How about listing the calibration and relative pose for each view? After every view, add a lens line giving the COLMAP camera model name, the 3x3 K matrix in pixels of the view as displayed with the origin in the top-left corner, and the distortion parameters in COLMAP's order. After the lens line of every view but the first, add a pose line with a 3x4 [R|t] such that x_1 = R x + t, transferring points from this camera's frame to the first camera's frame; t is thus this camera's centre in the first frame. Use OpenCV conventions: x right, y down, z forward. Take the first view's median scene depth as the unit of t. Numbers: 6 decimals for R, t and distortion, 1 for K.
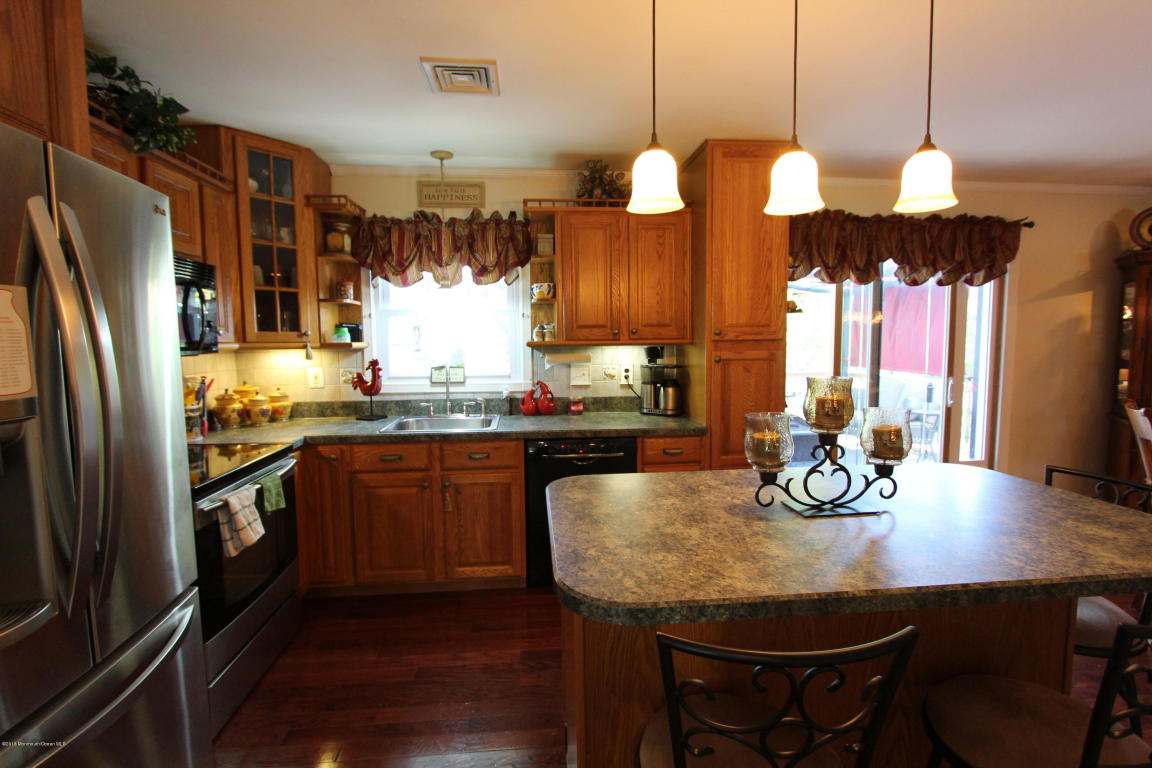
lens RADIAL K [[531.6, 0, 573.4], [0, 531.6, 384.5], [0, 0, 1]] dist [-0.021935, 0.003938]
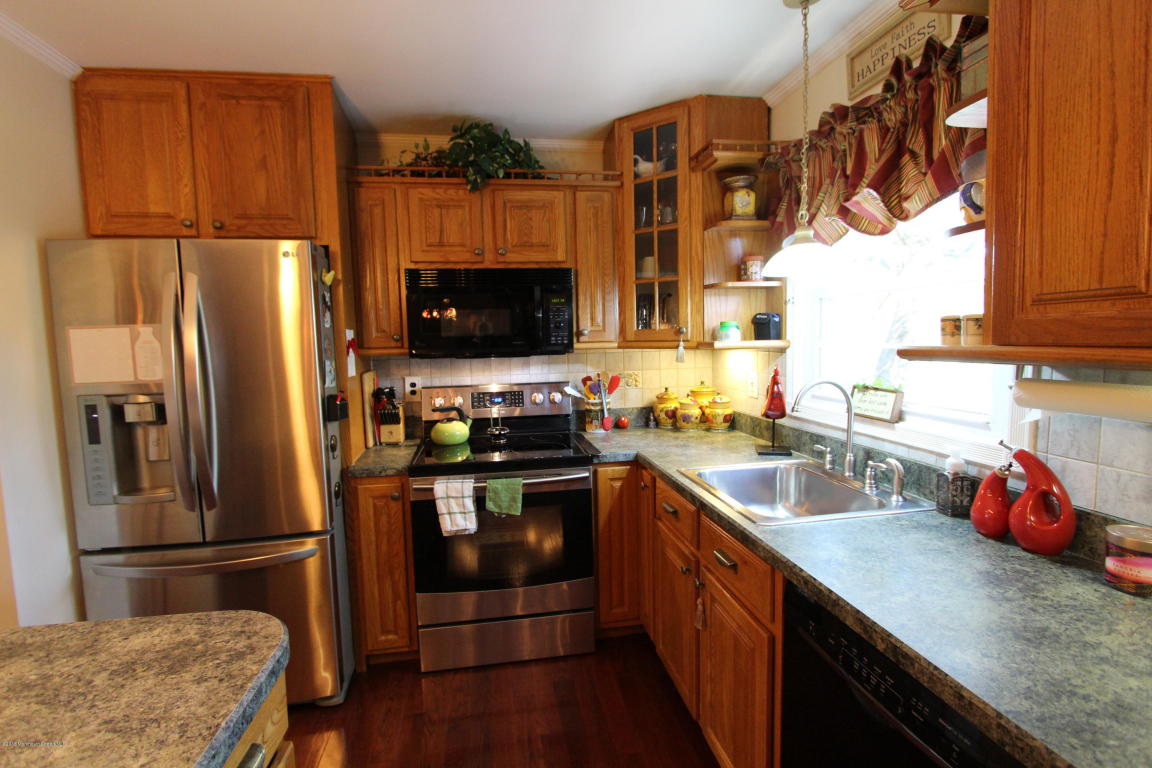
lens RADIAL K [[531.6, 0, 569.0], [0, 531.6, 383.7], [0, 0, 1]] dist [-0.021935, 0.003938]
pose [[0.065062, 0.093599, -0.993482, 0.301963], [-0.062016, 0.994046, 0.089591, -0.074640], [0.995952, 0.055783, 0.070480, 0.750967]]
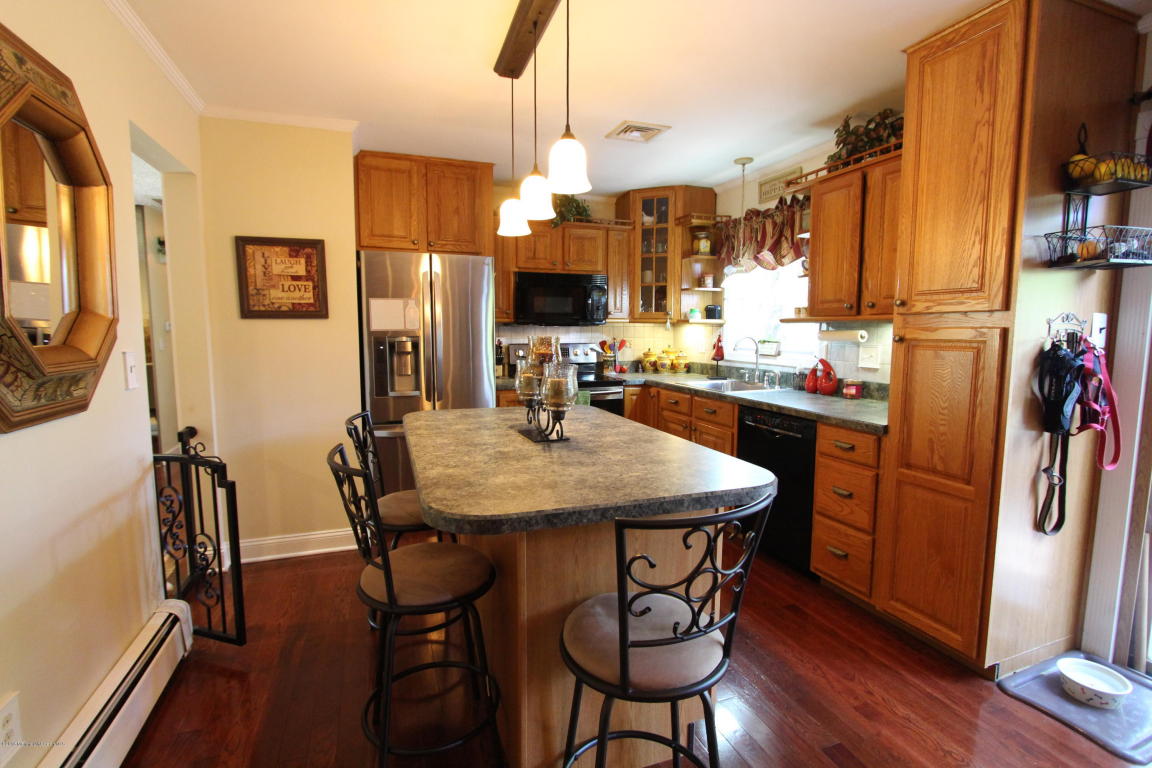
lens RADIAL K [[531.6, 0, 567.1], [0, 531.6, 381.8], [0, 0, 1]] dist [-0.021935, 0.003938]
pose [[0.249827, 0.107619, -0.962291, 0.855962], [-0.088378, 0.992191, 0.088019, -0.010333], [0.964249, 0.063056, 0.257388, 0.343861]]
